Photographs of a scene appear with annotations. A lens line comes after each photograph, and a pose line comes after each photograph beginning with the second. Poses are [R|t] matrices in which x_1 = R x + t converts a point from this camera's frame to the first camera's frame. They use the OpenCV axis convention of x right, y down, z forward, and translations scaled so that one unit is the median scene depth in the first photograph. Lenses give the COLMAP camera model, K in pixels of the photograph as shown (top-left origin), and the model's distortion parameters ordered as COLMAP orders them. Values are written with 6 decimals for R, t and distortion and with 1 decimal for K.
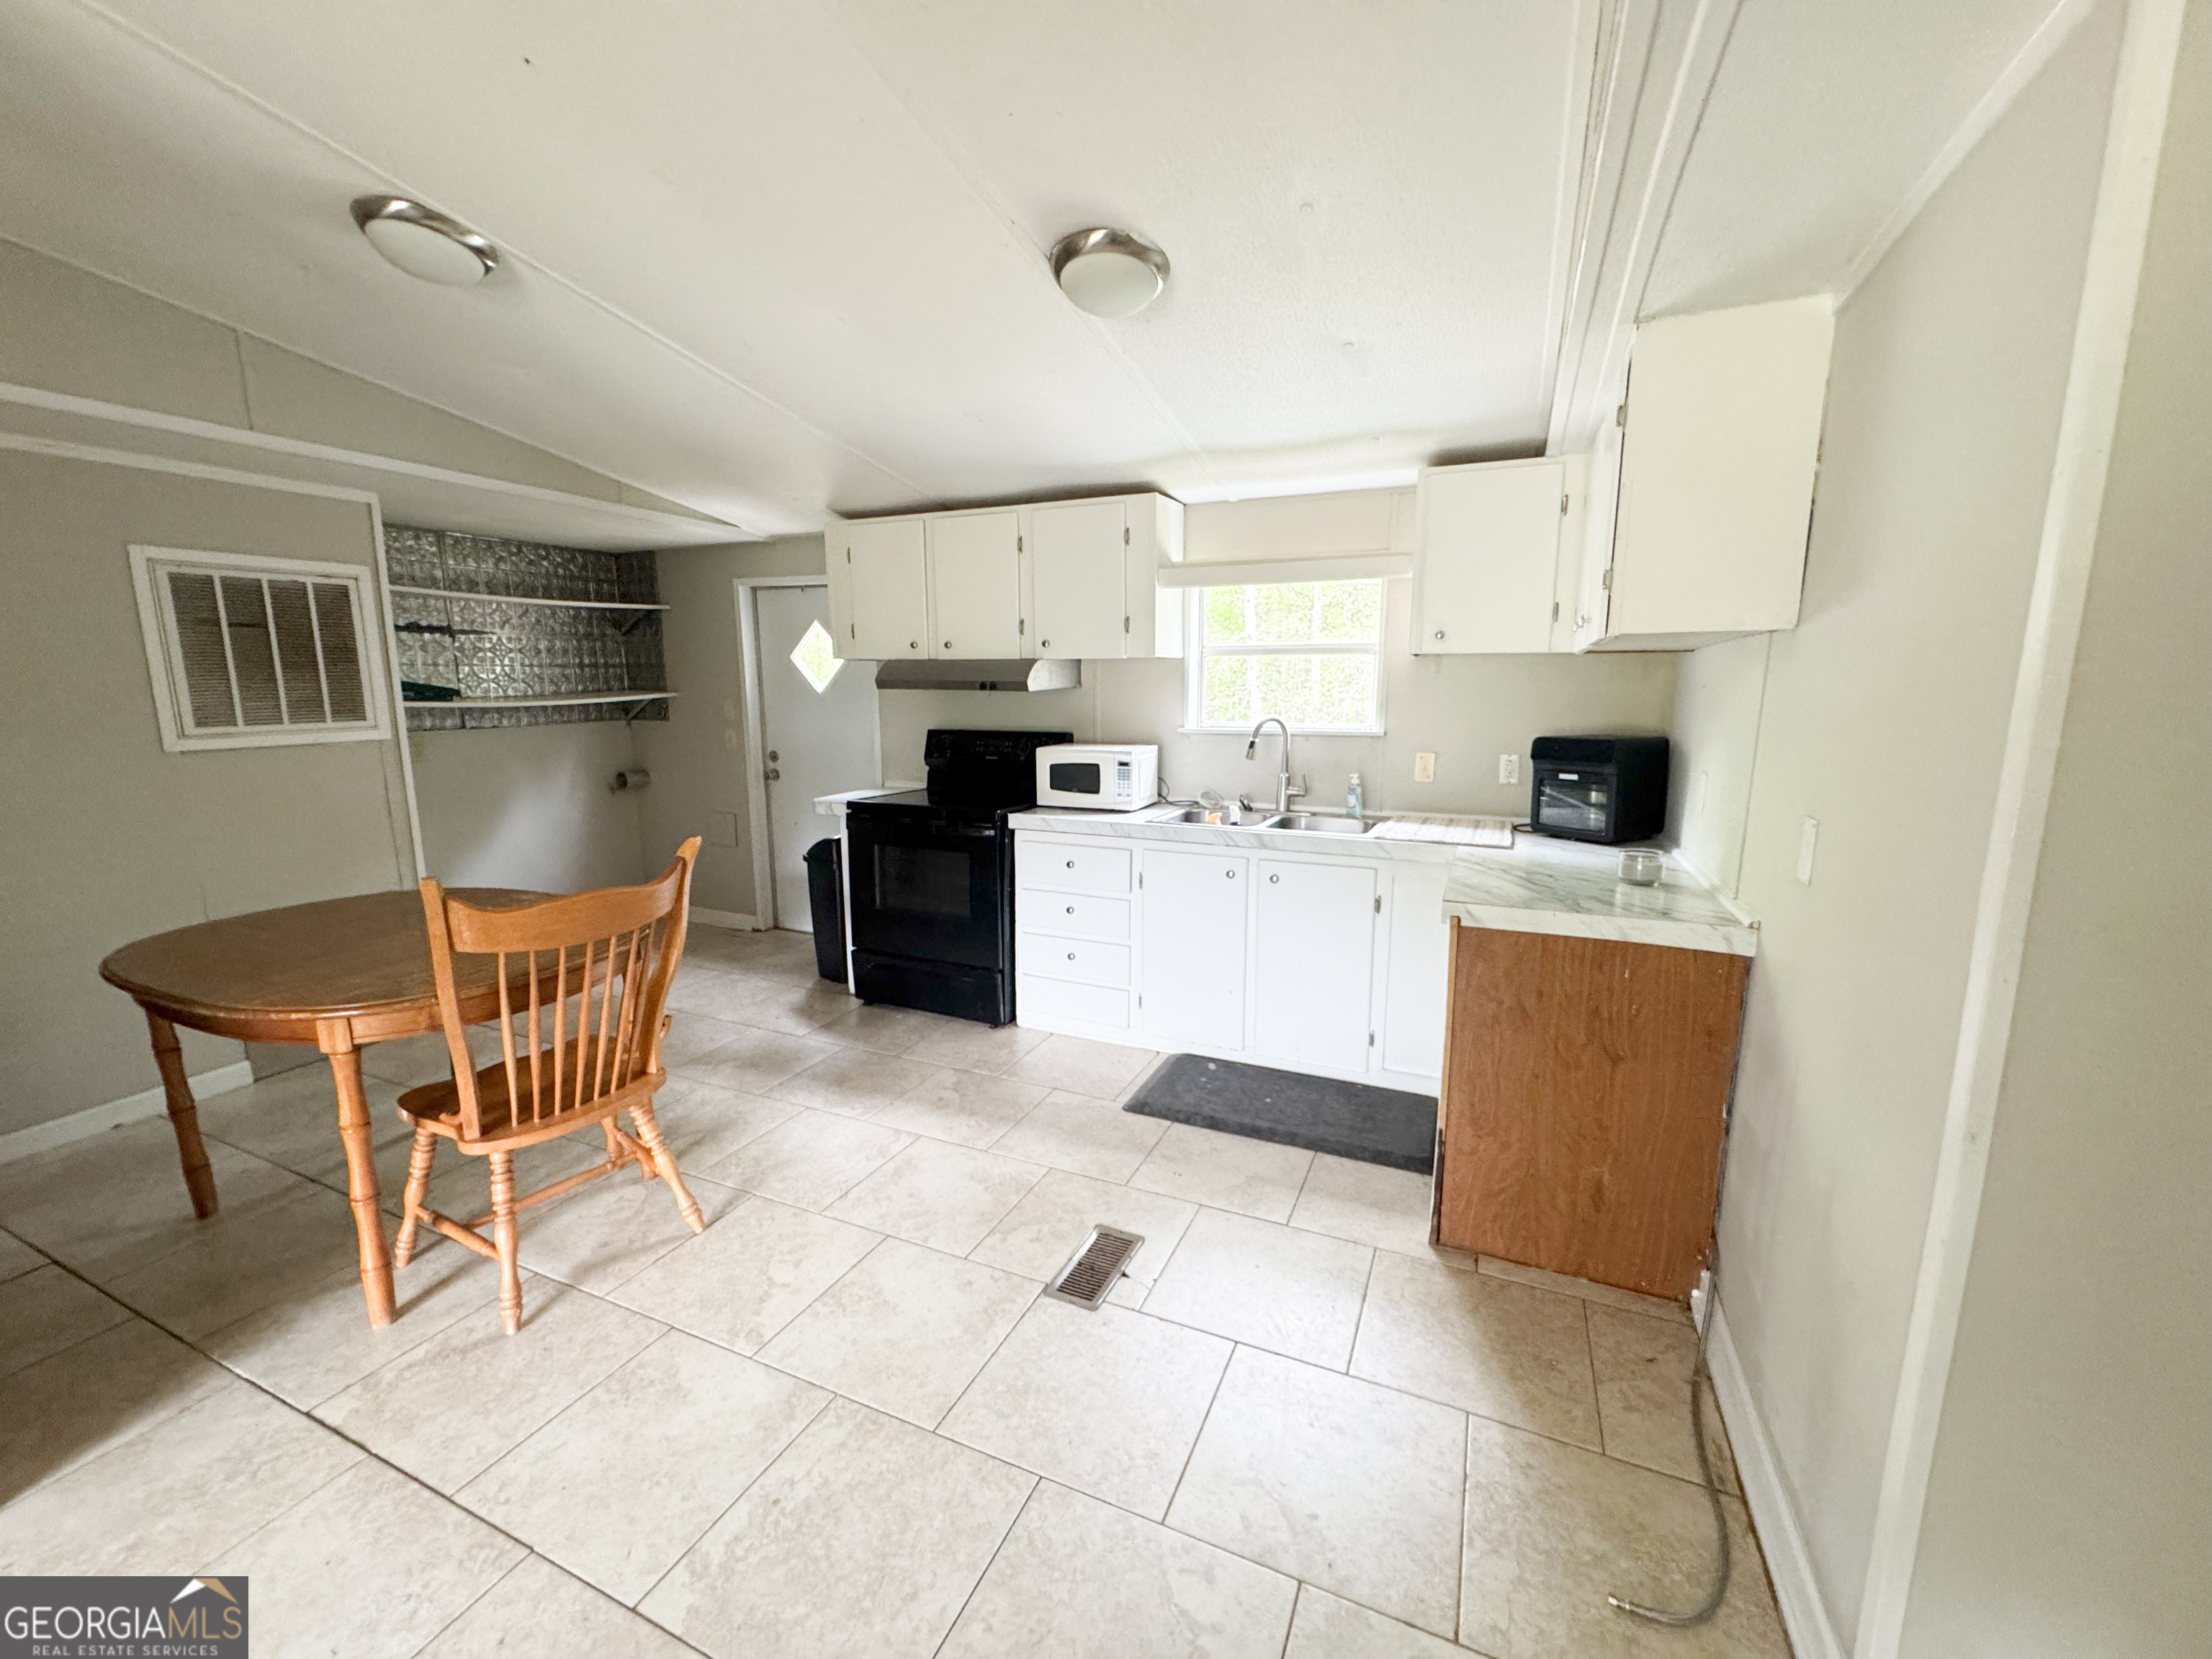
lens RADIAL K [[885.2, 0, 1103.2], [0, 885.2, 829.4], [0, 0, 1]] dist [-0.002023, 0.000473]
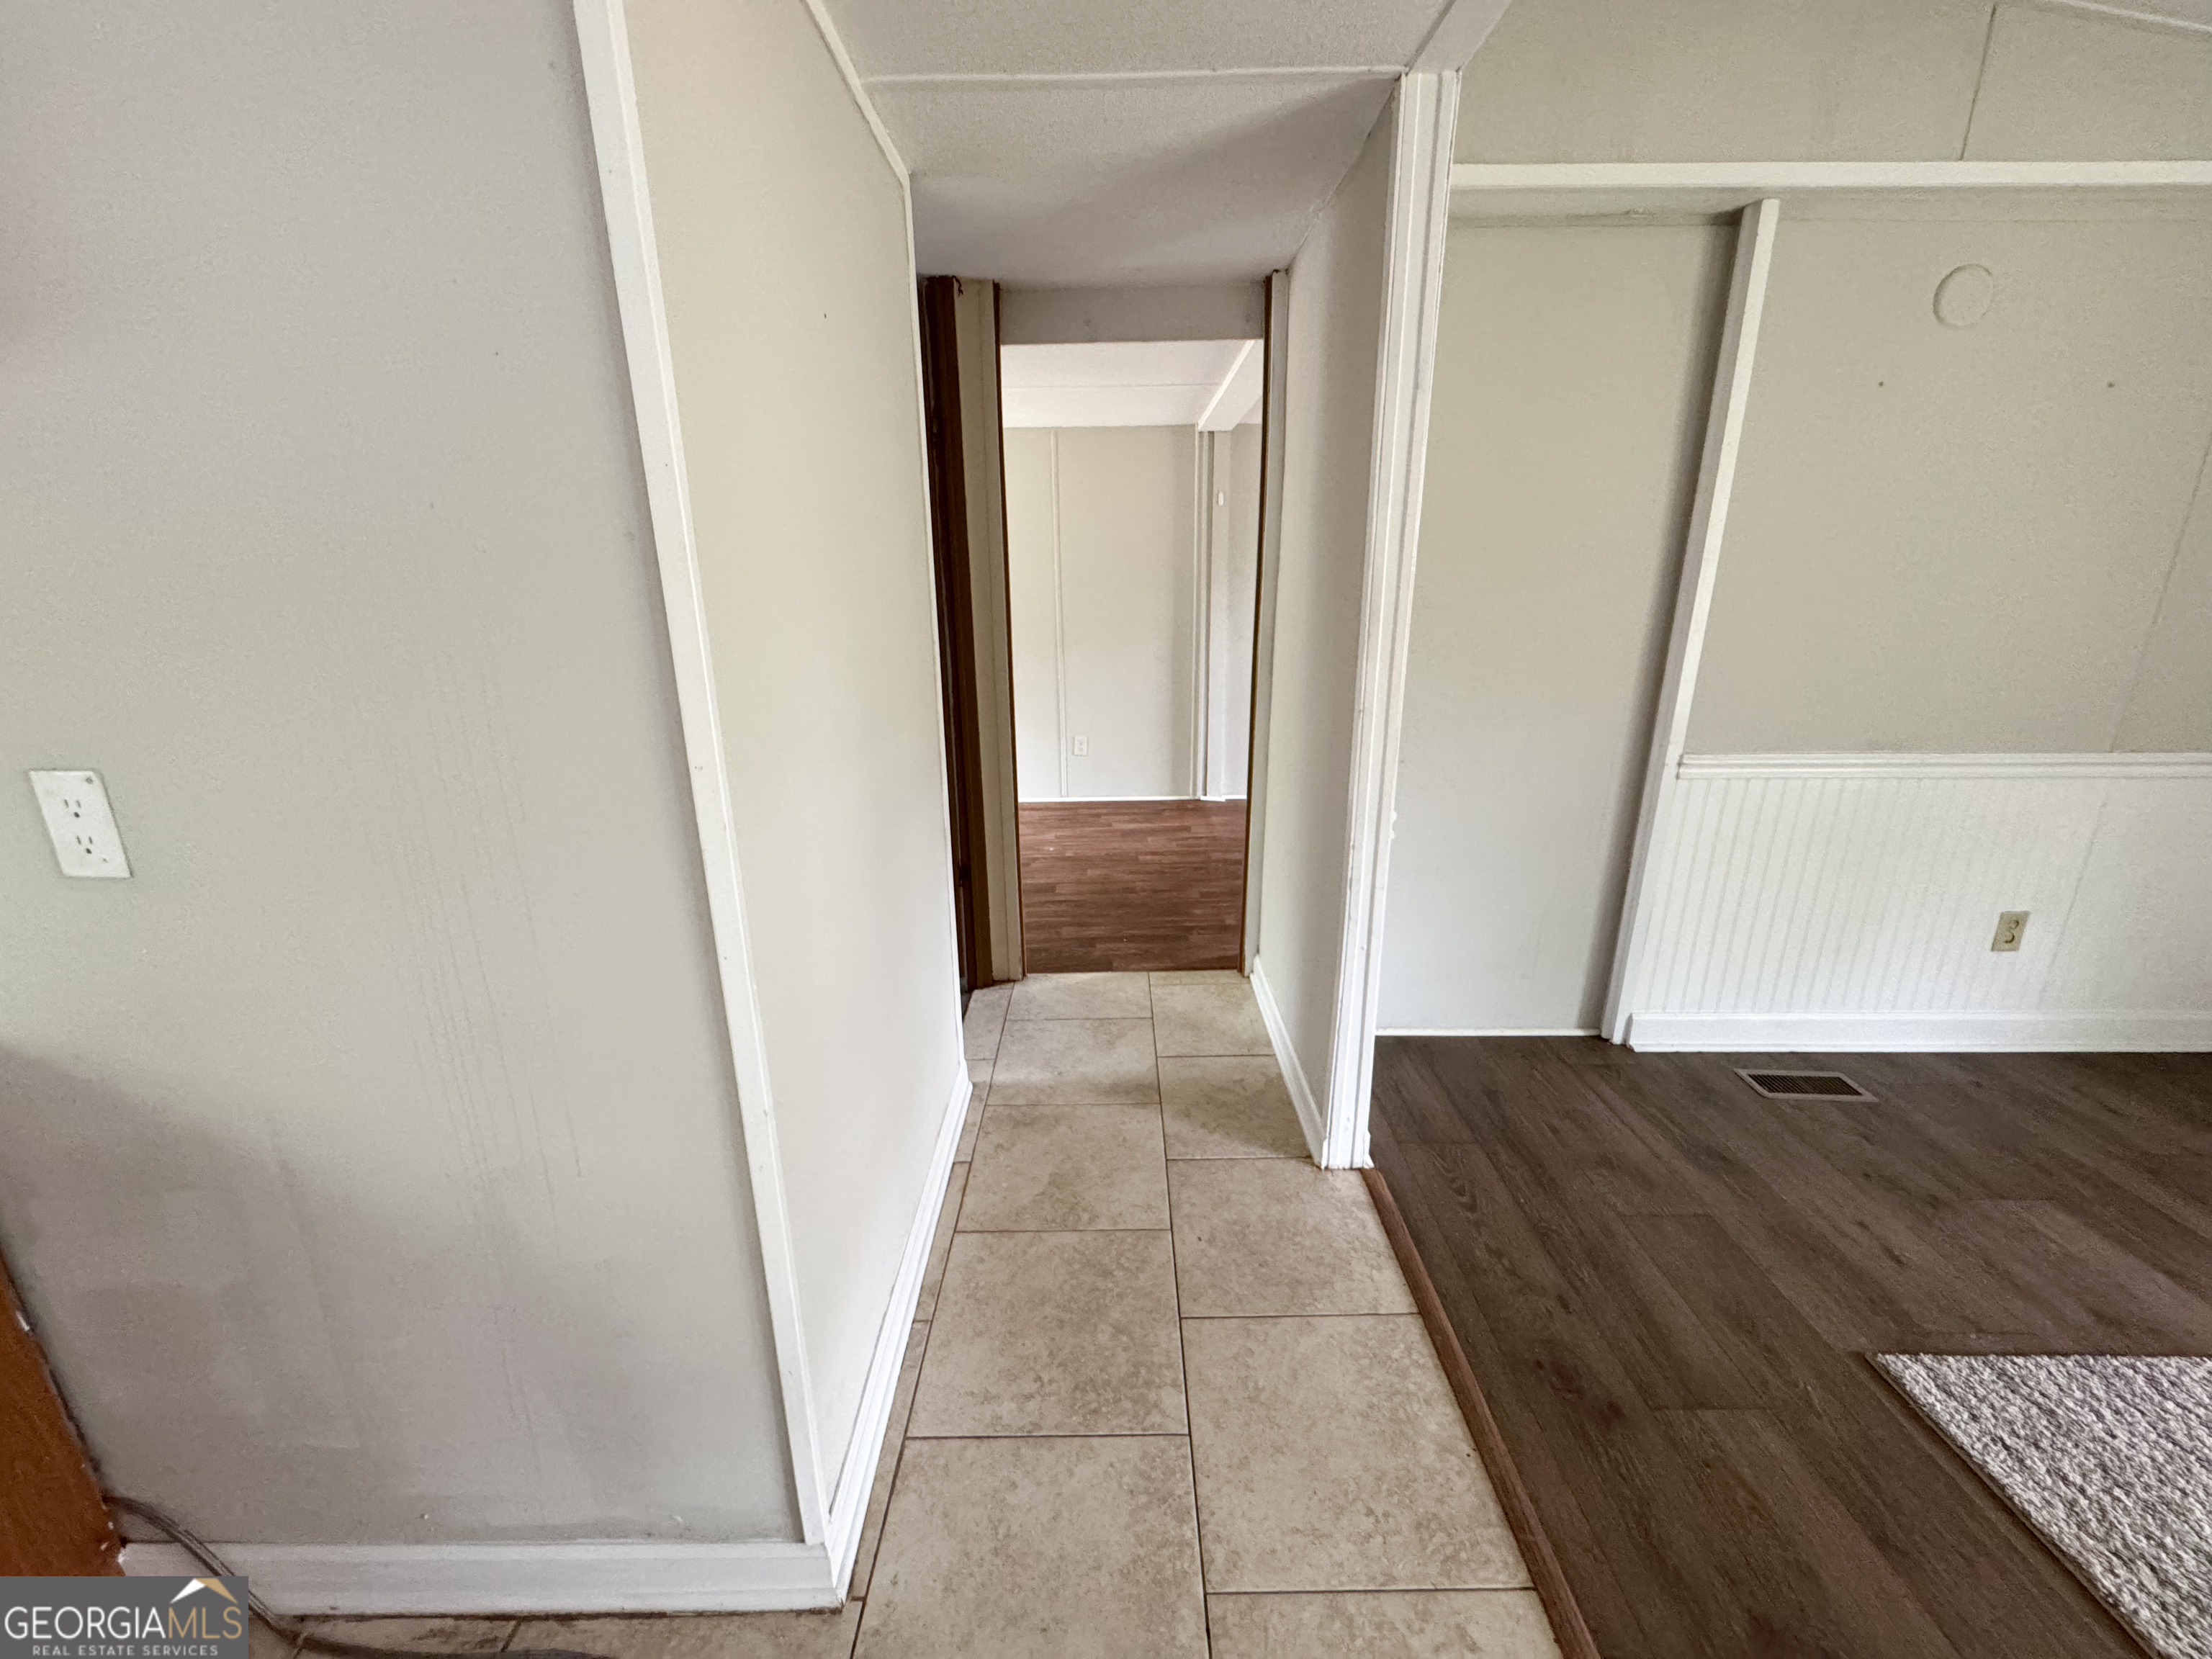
lens RADIAL K [[885.2, 0, 1095.2], [0, 885.2, 824.3], [0, 0, 1]] dist [-0.002023, 0.000473]
pose [[-0.408753, -0.251763, 0.877232, 0.008010], [0.158424, 0.927032, 0.339874, -0.038207], [-0.898790, 0.277899, -0.339042, 0.329904]]
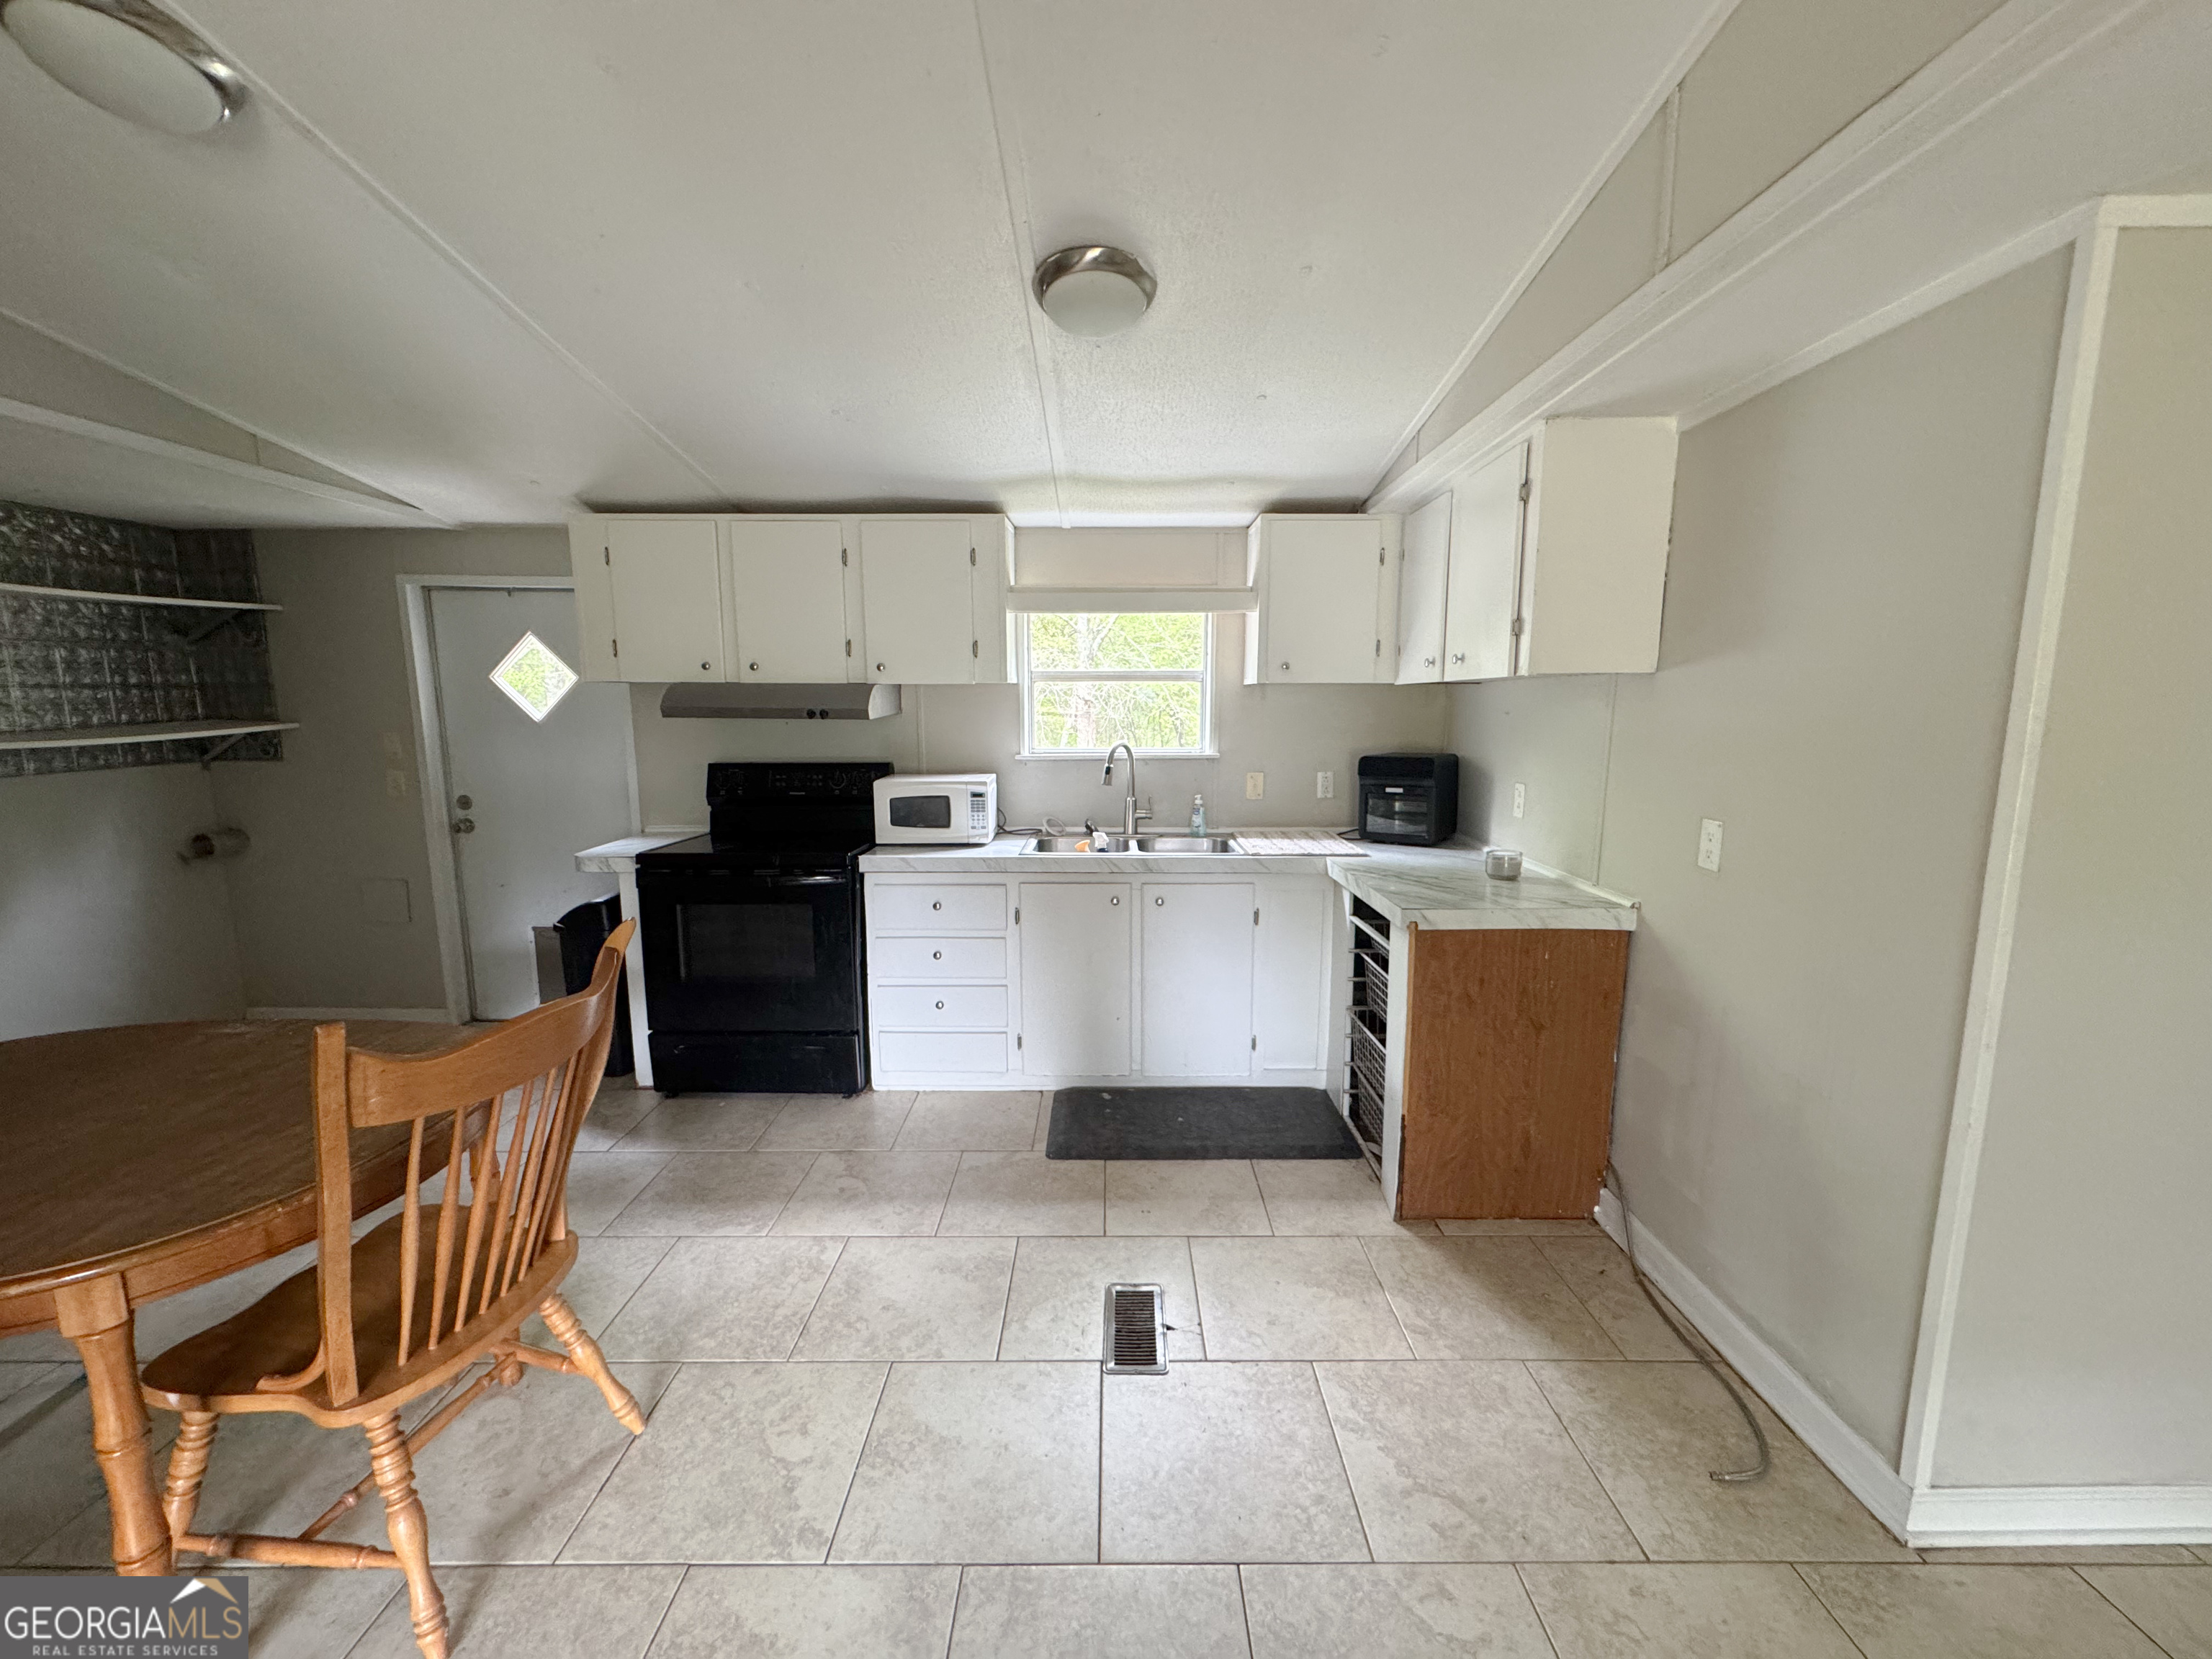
lens RADIAL K [[885.2, 0, 1104.4], [0, 885.2, 829.5], [0, 0, 1]] dist [-0.002023, 0.000473]
pose [[0.913266, -0.059985, 0.402924, -0.292806], [0.067472, 0.997711, -0.004400, -0.029229], [-0.401738, 0.031204, 0.915223, 0.094997]]
